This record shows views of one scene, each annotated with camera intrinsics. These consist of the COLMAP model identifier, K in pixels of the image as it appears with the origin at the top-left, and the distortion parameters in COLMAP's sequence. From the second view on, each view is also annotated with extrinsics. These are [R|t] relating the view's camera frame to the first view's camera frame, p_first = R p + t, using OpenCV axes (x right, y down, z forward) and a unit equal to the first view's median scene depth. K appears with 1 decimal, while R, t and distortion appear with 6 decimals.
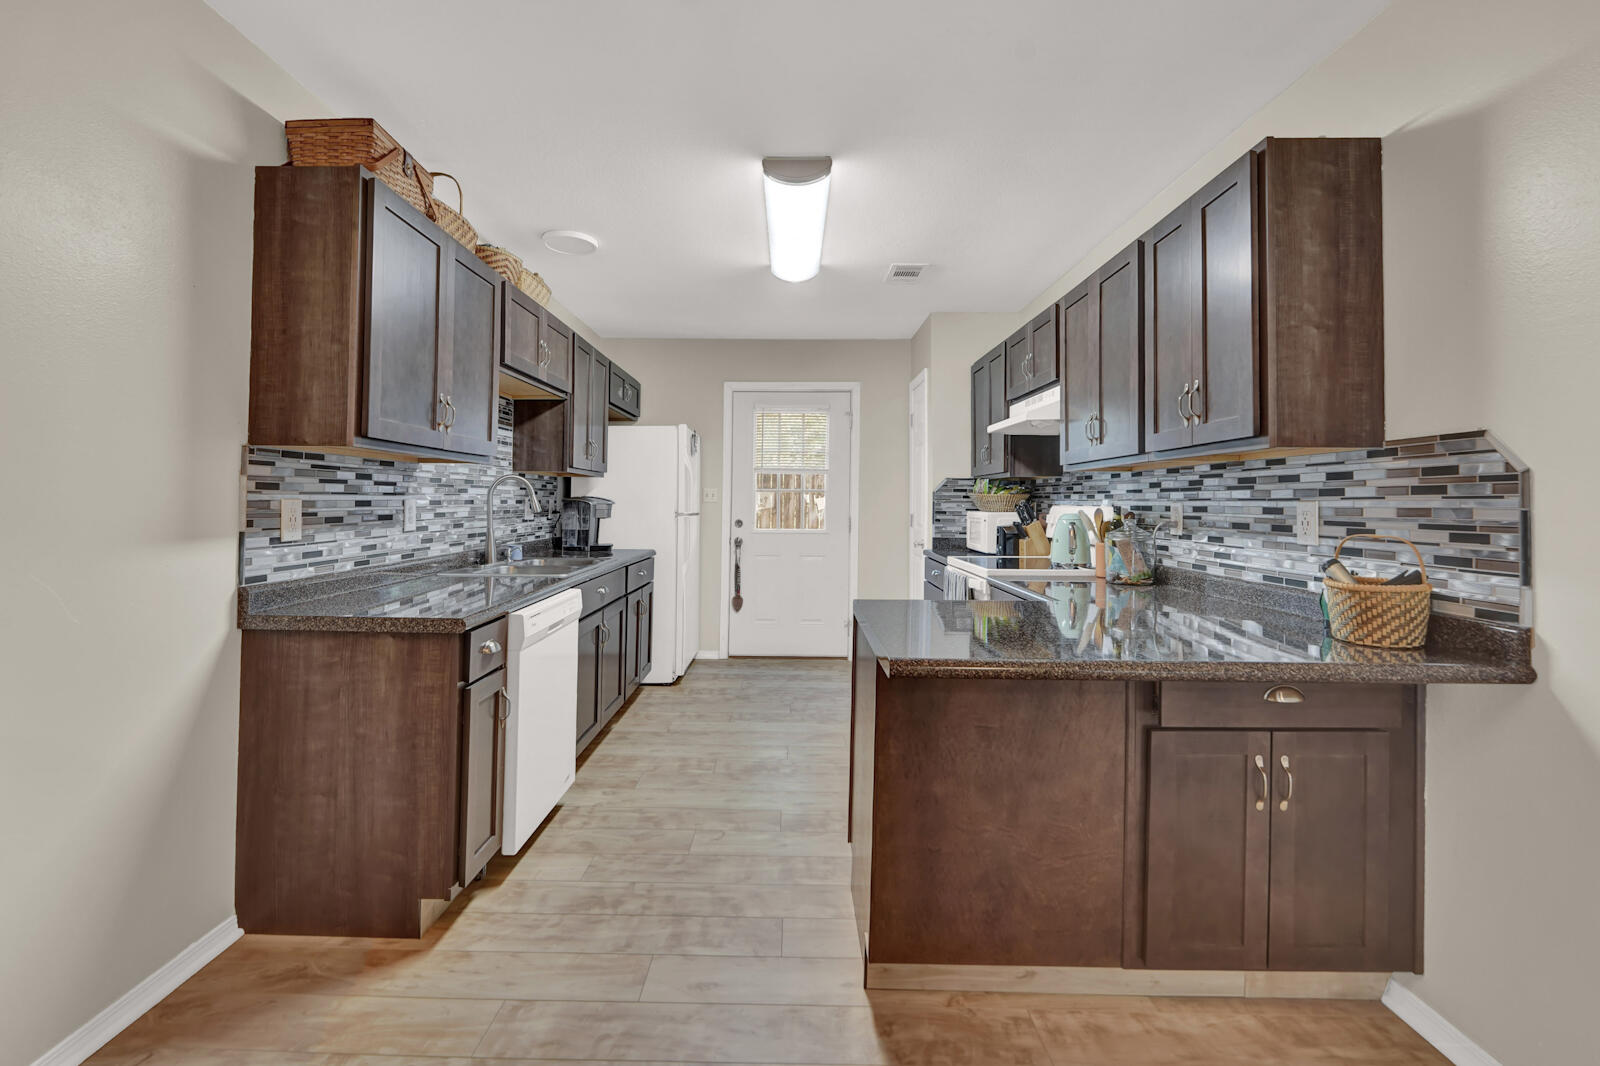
lens RADIAL K [[709.0, 0, 743.0], [0, 709.0, 511.7], [0, 0, 1]] dist [-0.004196, -0.000279]
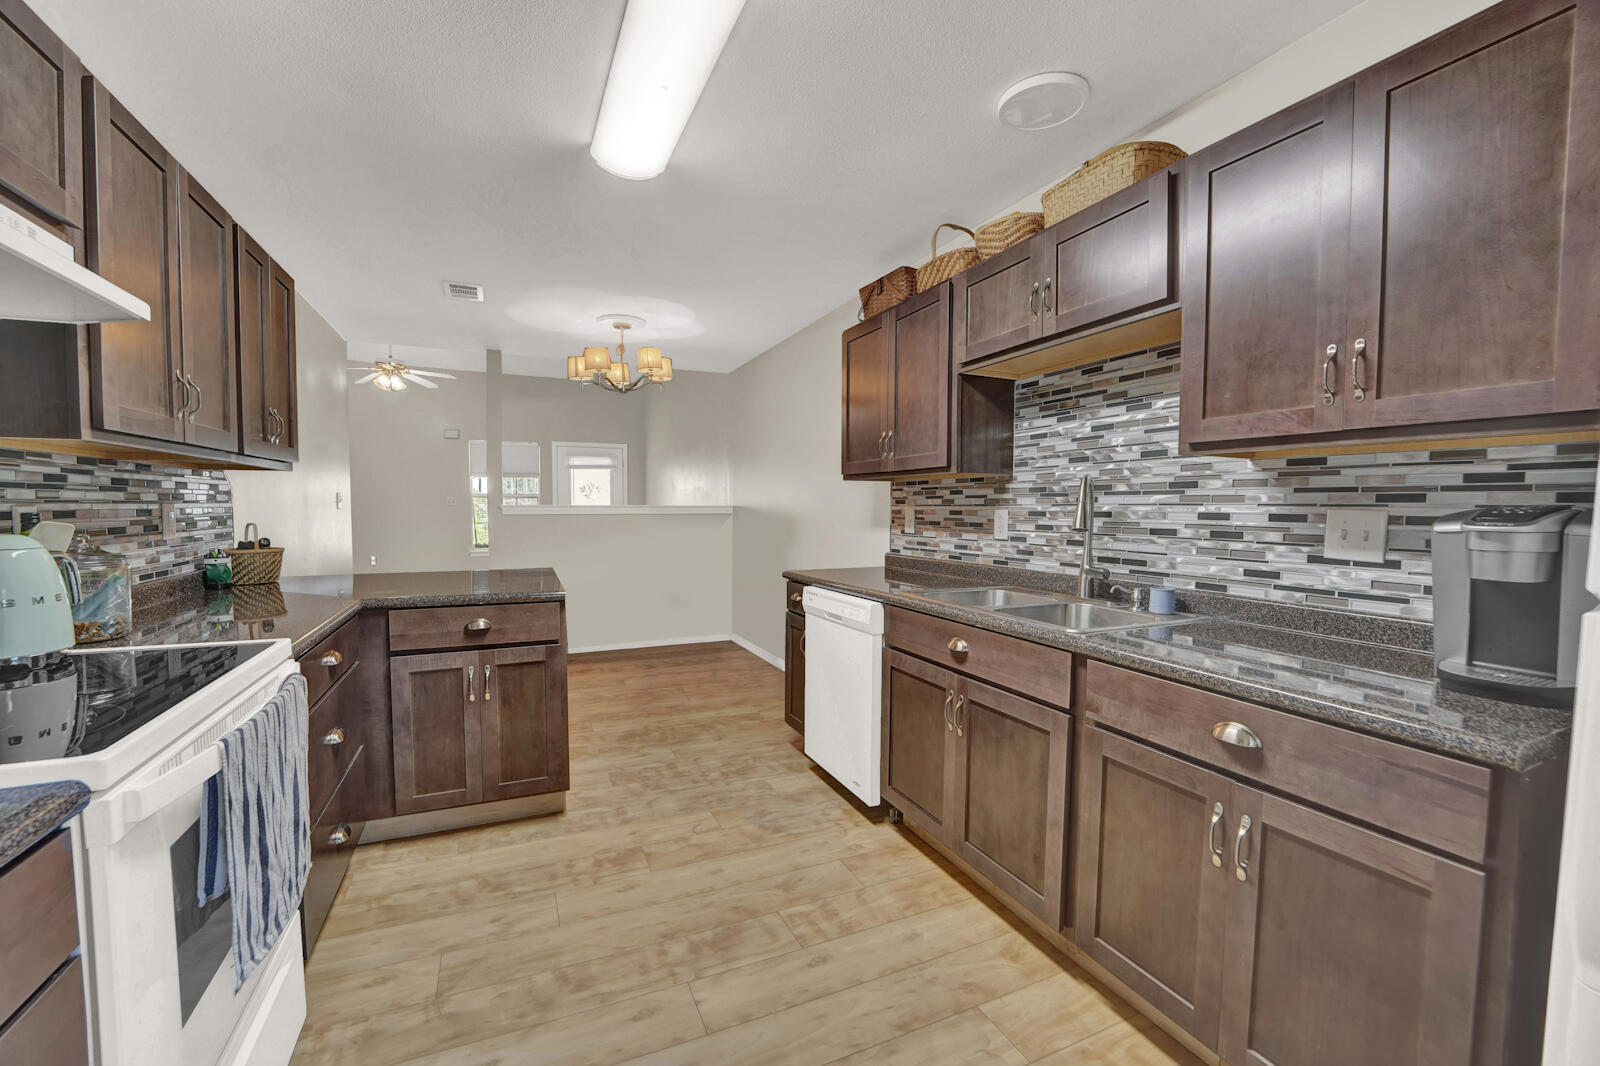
lens RADIAL K [[656.2, 0, 800.4], [0, 656.2, 537.2], [0, 0, 1]] dist [-0.026718, 0.000209]
pose [[-0.881743, -0.011960, -0.471579, 0.282287], [-0.039717, 0.998011, 0.048950, -0.013749], [0.470056, 0.061890, -0.880464, 1.855576]]
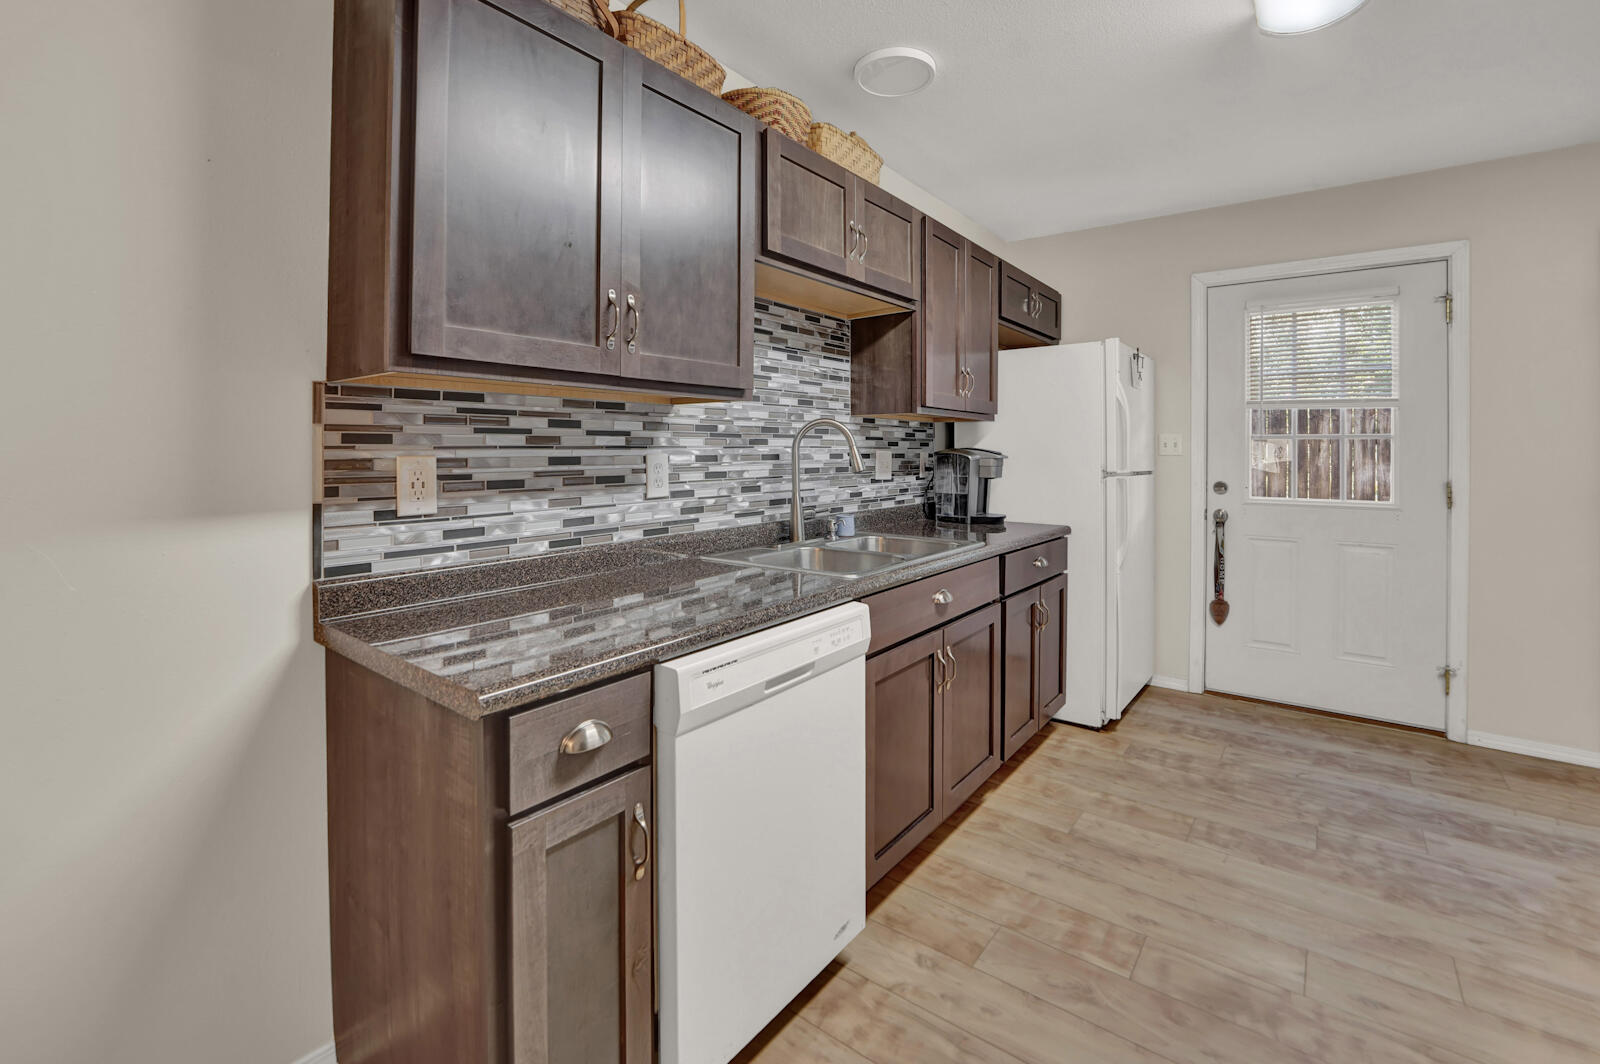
lens RADIAL K [[682.0, 0, 773.8], [0, 682.0, 444.1], [0, 0, 1]] dist [-0.040893, -0.000766]
pose [[0.811355, -0.023338, -0.584088, 0.041612], [0.005015, 0.999444, -0.032968, -0.004789], [0.584532, 0.023819, 0.811021, 0.535751]]
